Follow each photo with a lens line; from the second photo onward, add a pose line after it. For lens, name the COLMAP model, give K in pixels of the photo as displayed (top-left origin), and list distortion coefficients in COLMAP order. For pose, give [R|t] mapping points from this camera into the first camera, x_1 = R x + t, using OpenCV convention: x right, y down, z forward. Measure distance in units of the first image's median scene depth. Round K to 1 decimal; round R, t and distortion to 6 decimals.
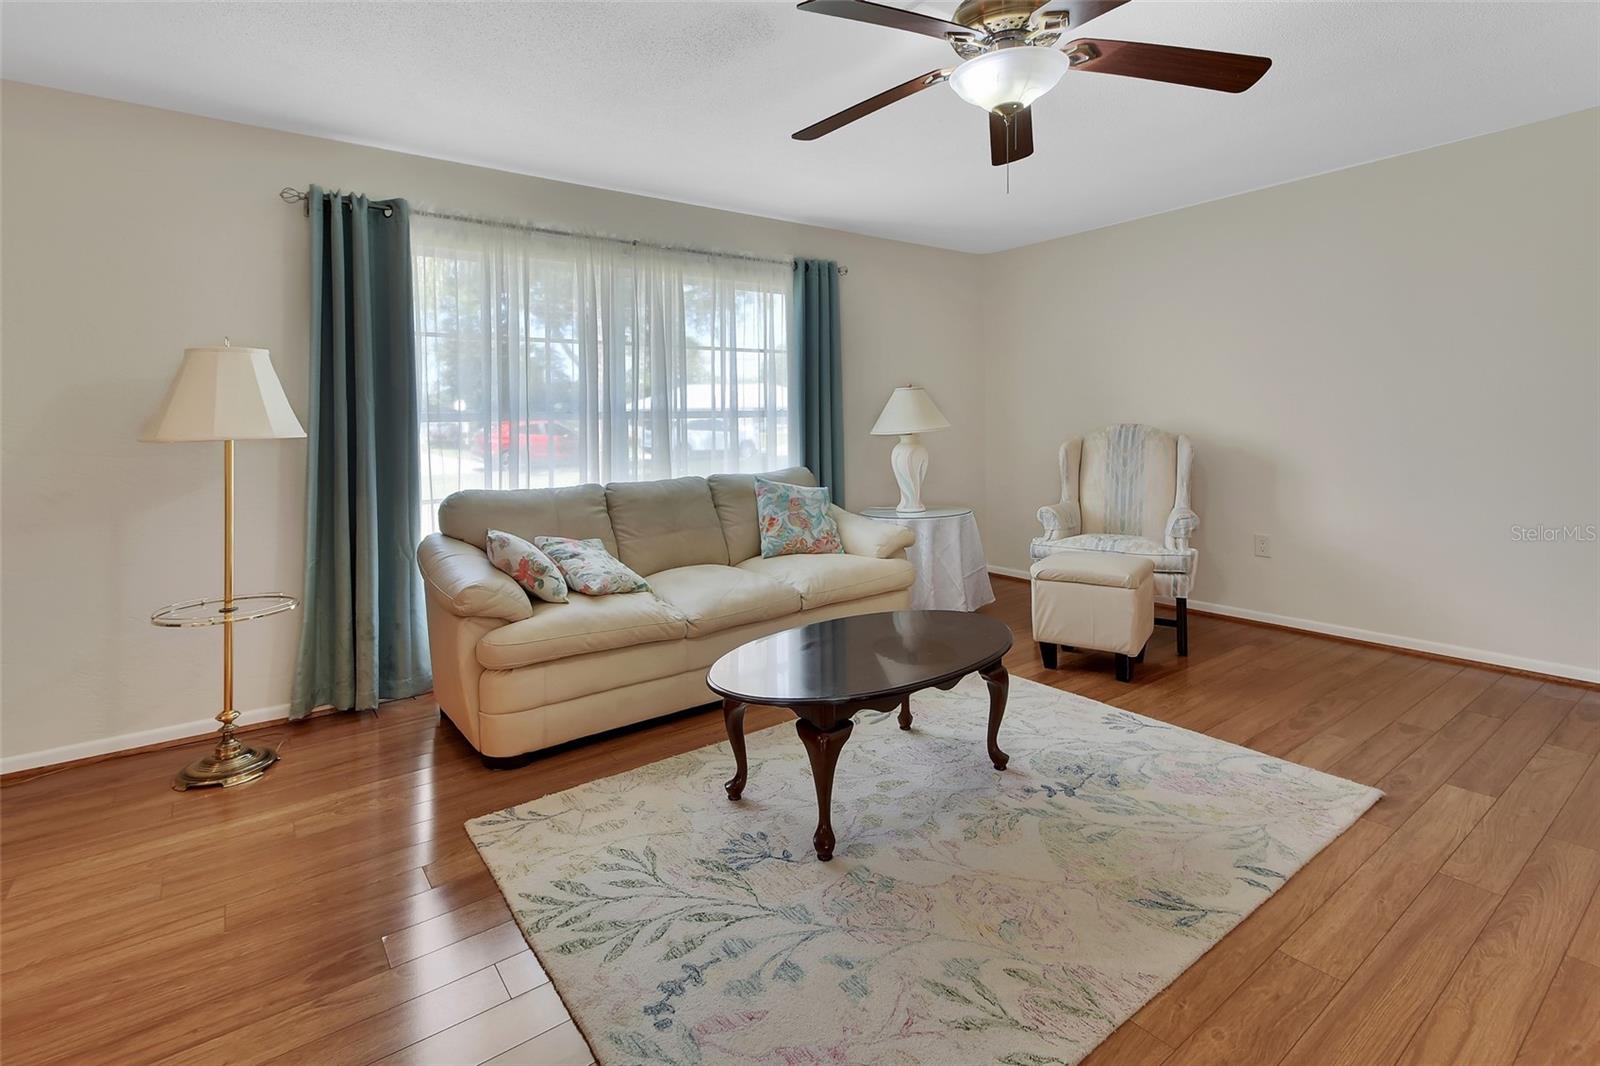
lens RADIAL K [[744.6, 0, 789.3], [0, 744.6, 496.9], [0, 0, 1]] dist [0.025599, -0.010491]
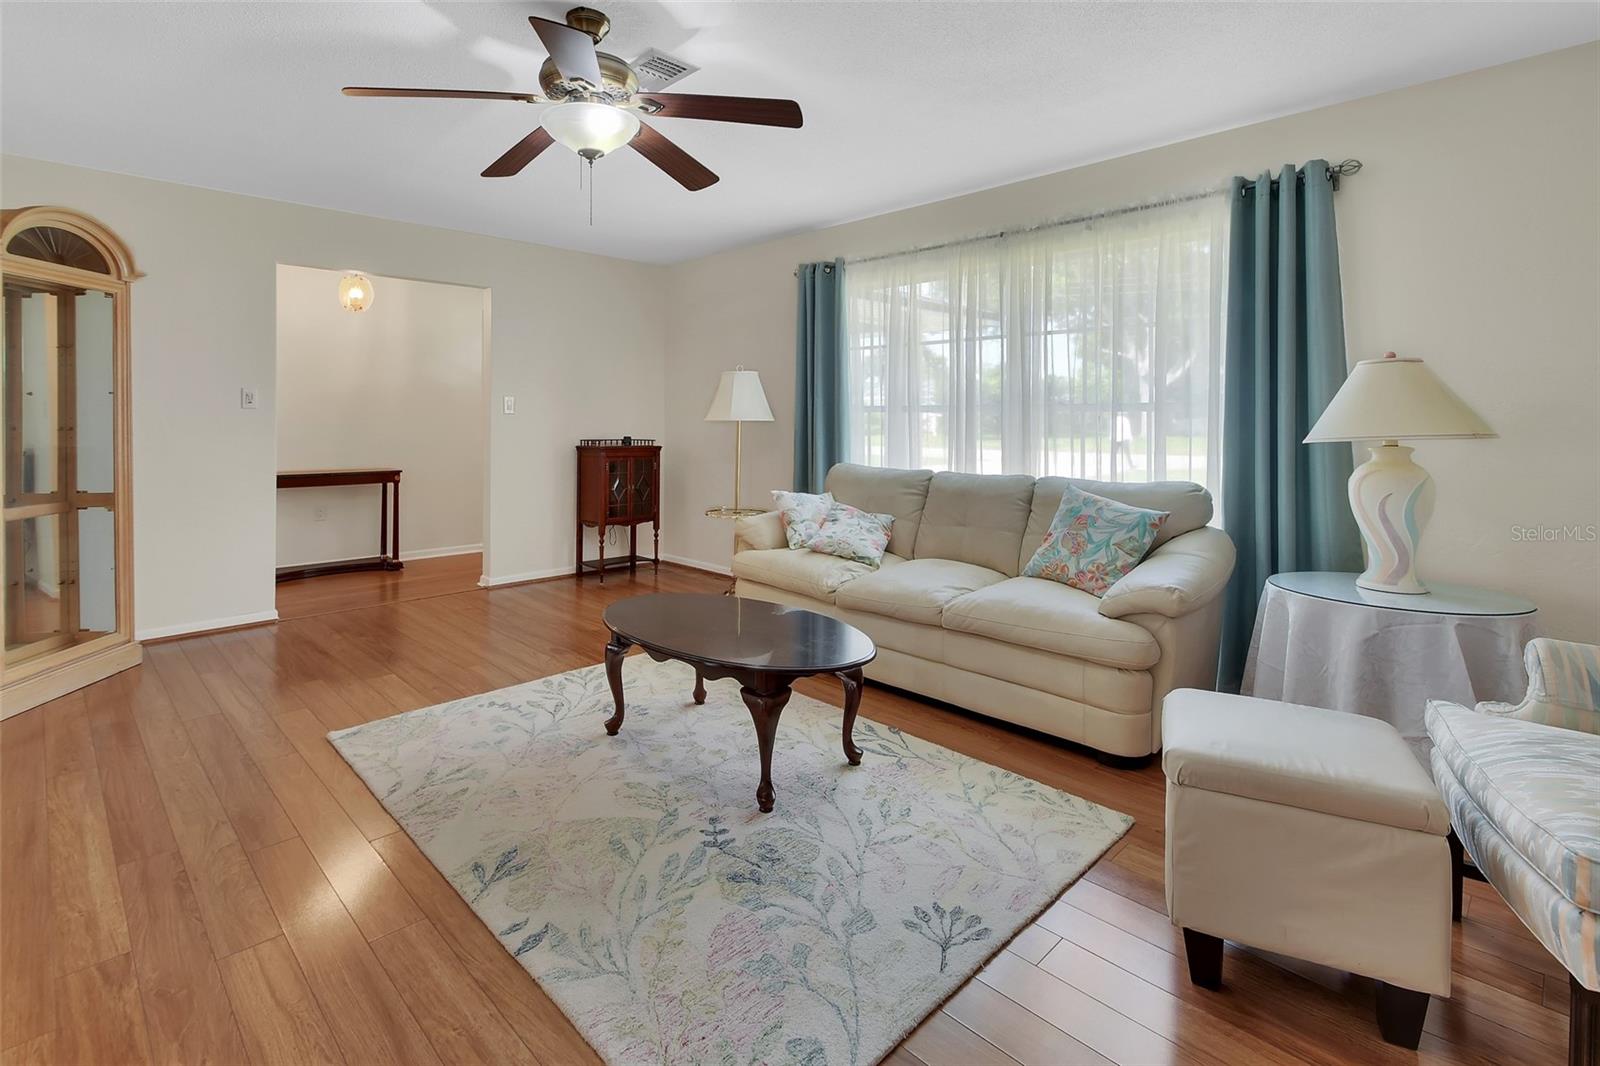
lens RADIAL K [[764.6, 0, 775.7], [0, 764.6, 496.4], [0, 0, 1]] dist [0.018149, -0.000680]
pose [[0.130204, 0.122494, -0.983891, 1.412059], [-0.107500, 0.988233, 0.108808, -0.133024], [0.985642, 0.091601, 0.141840, 1.052976]]
